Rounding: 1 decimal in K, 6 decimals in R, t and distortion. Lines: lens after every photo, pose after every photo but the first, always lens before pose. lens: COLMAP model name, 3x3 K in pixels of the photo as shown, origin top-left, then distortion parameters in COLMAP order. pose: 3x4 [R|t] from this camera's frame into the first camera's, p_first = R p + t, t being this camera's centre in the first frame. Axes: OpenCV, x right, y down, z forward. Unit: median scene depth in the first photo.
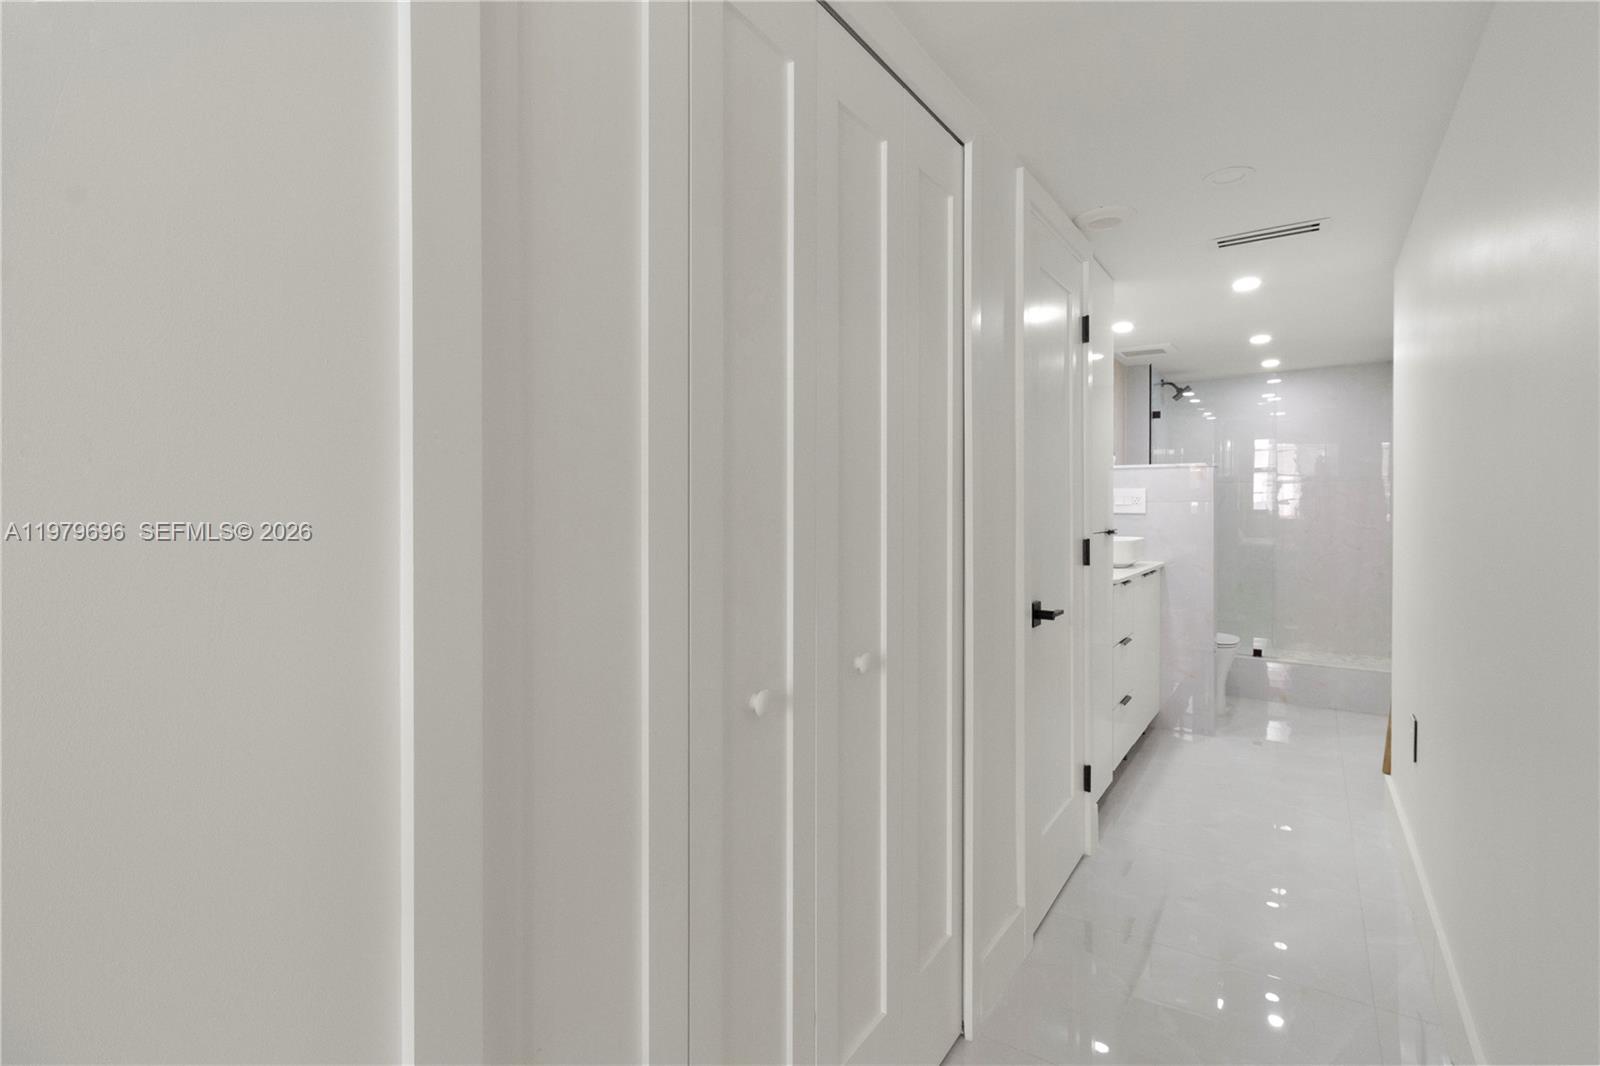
lens RADIAL K [[742.5, 0, 799.2], [0, 742.5, 541.0], [0, 0, 1]] dist [0.010289, -0.001725]
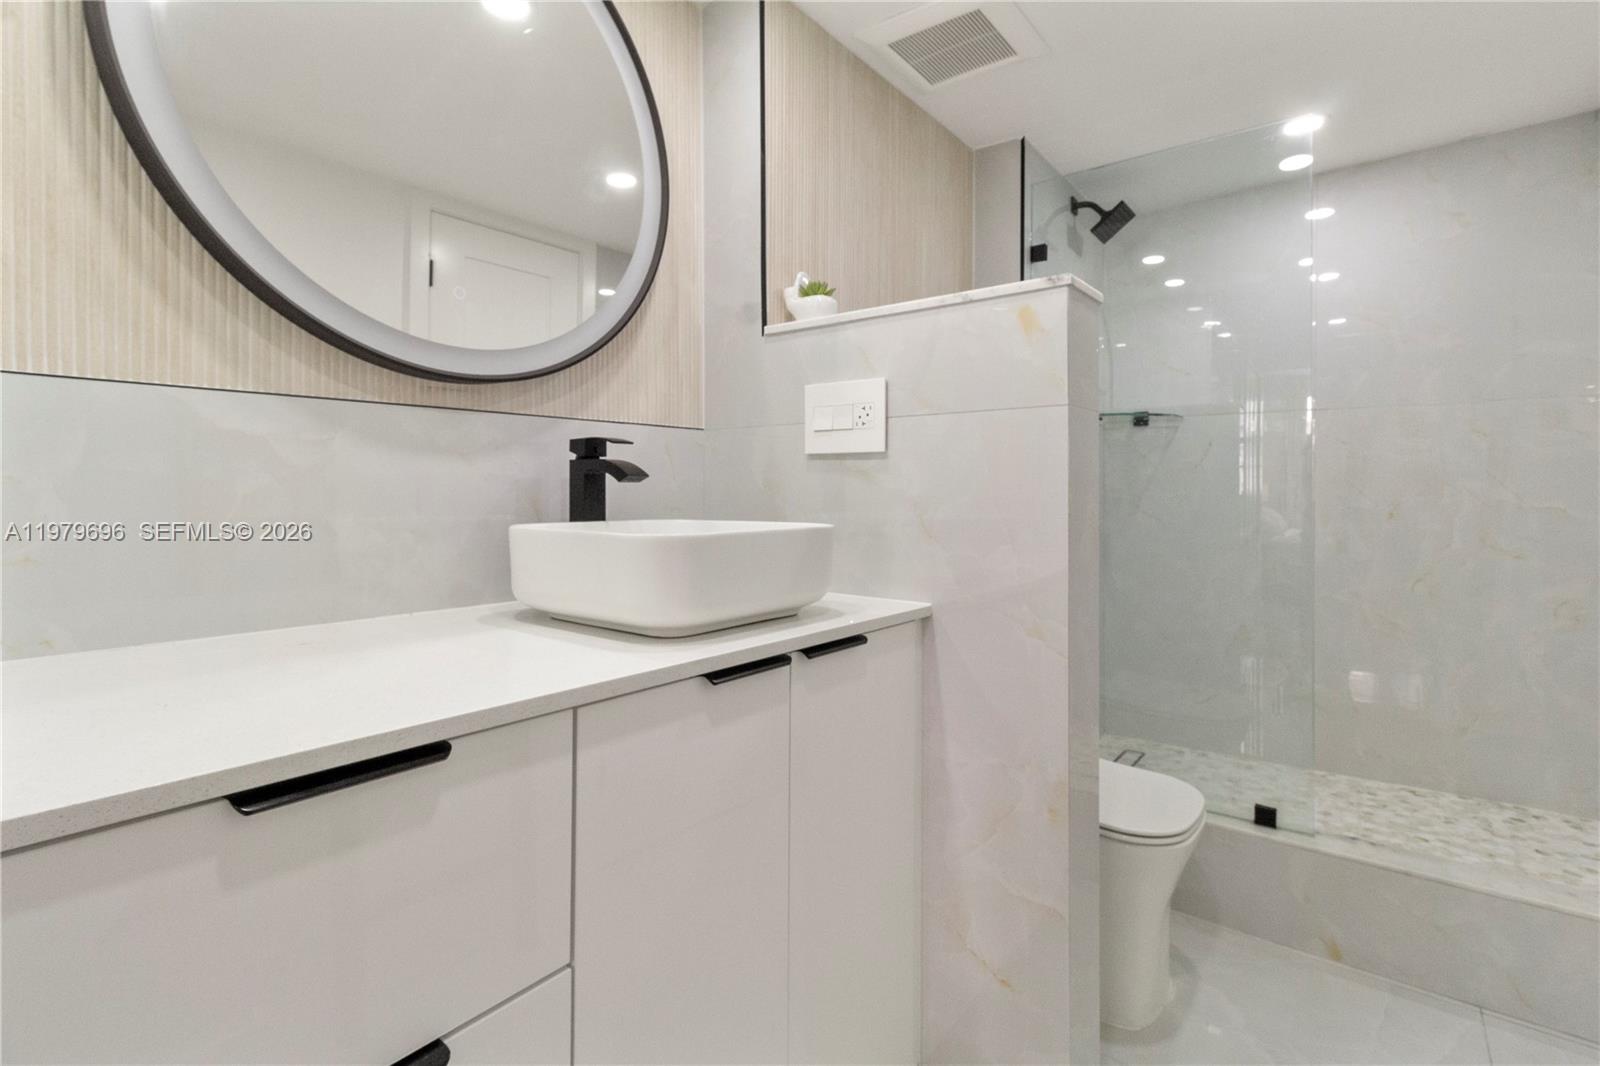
lens RADIAL K [[742.5, 0, 806.3], [0, 742.5, 527.7], [0, 0, 1]] dist [0.010289, -0.001725]
pose [[0.998124, 0.000102, -0.061222, 0.444663], [-0.000653, 0.999959, -0.008982, -0.000734], [0.061218, 0.009005, 0.998084, 0.659694]]
